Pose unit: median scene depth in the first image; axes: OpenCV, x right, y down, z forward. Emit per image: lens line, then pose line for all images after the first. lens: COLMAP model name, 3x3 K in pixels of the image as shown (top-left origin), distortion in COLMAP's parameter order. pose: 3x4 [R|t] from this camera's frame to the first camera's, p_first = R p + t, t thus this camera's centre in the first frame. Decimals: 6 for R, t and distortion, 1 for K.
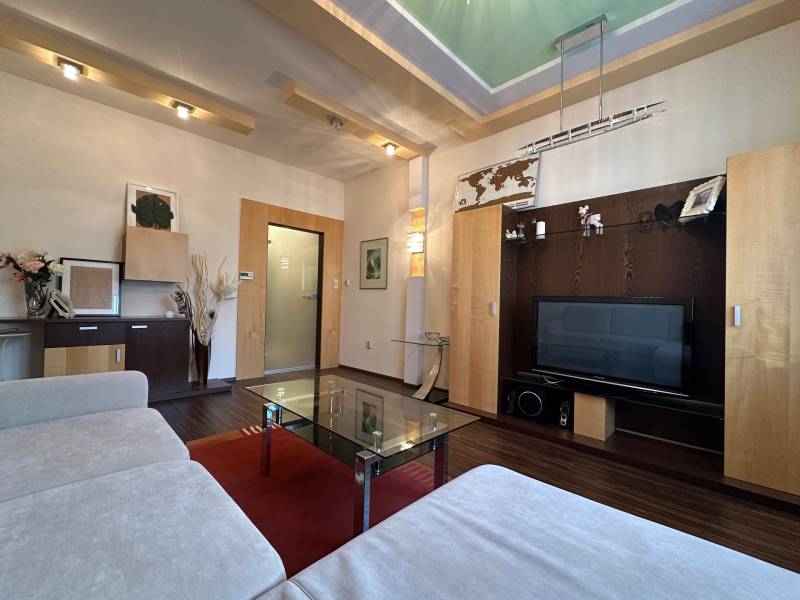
lens RADIAL K [[340.4, 0, 400.0], [0, 340.4, 300.0], [0, 0, 1]] dist [0.000587, -0.000134]
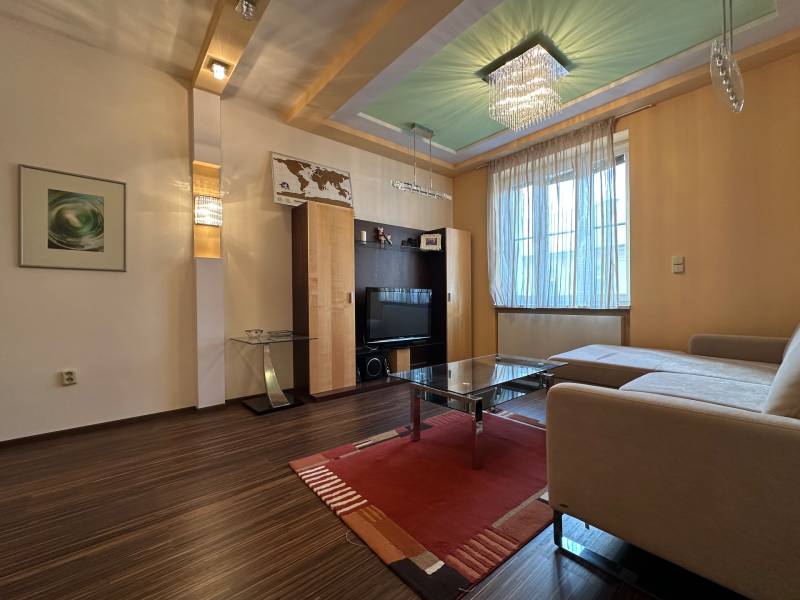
lens RADIAL K [[340.4, 0, 400.0], [0, 340.4, 300.0], [0, 0, 1]] dist [0.000587, -0.000134]
pose [[0.088304, -0.028554, 0.995684, -0.762363], [-0.000617, 0.999587, 0.028721, -0.001006], [-0.996093, -0.003150, 0.088250, 0.632047]]
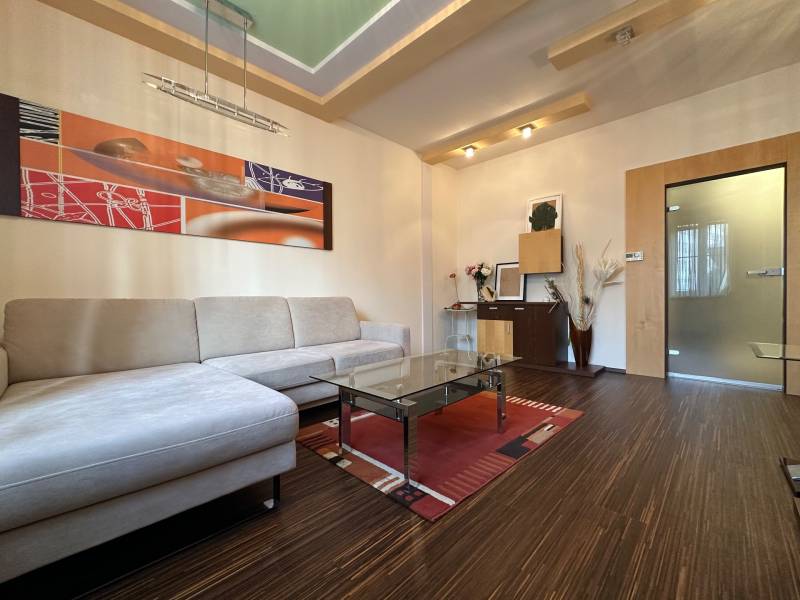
lens RADIAL K [[340.4, 0, 400.0], [0, 340.4, 300.0], [0, 0, 1]] dist [0.000587, -0.000134]
pose [[0.011073, -0.013478, -0.999848, 0.508536], [0.020755, 0.999697, -0.013246, 0.047957], [0.999723, -0.020605, 0.011349, 0.469926]]
